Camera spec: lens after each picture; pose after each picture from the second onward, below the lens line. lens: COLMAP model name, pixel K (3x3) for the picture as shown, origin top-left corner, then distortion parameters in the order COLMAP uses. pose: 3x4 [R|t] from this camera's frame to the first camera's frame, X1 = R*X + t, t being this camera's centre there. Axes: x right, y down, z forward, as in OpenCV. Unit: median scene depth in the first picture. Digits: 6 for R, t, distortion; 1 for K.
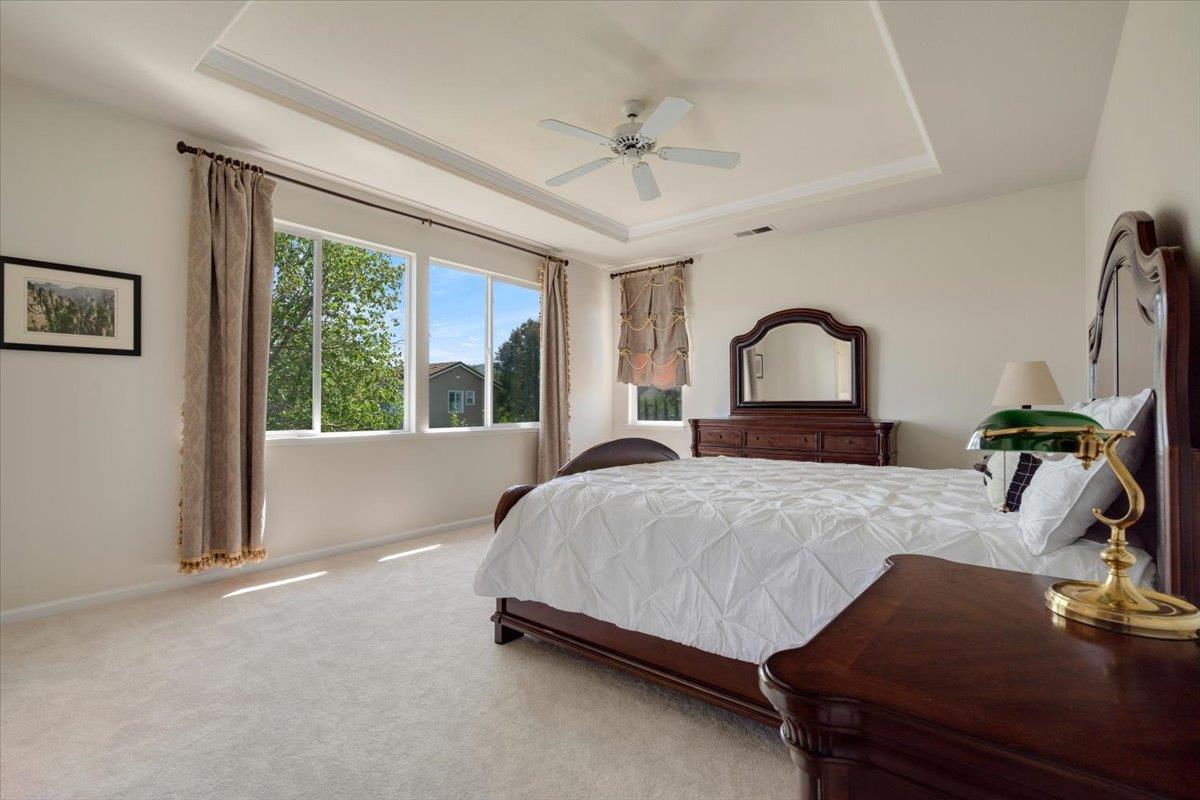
lens RADIAL K [[547.1, 0, 605.0], [0, 547.1, 397.1], [0, 0, 1]] dist [0.000891, -0.000460]
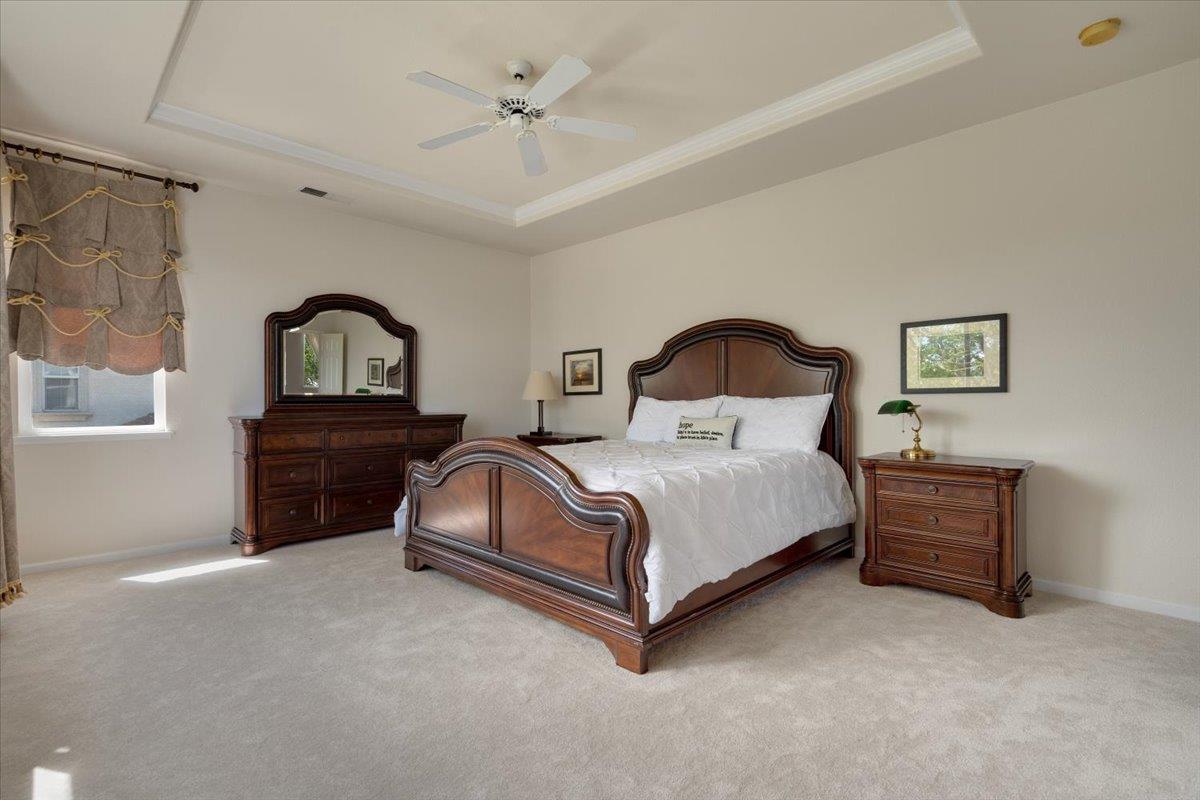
lens RADIAL K [[547.1, 0, 605.4], [0, 547.1, 401.9], [0, 0, 1]] dist [0.000891, -0.000460]
pose [[0.098616, -0.009551, 0.995080, -0.505529], [-0.015320, 0.999821, 0.011114, 0.001609], [-0.995008, -0.016341, 0.098452, 0.459681]]
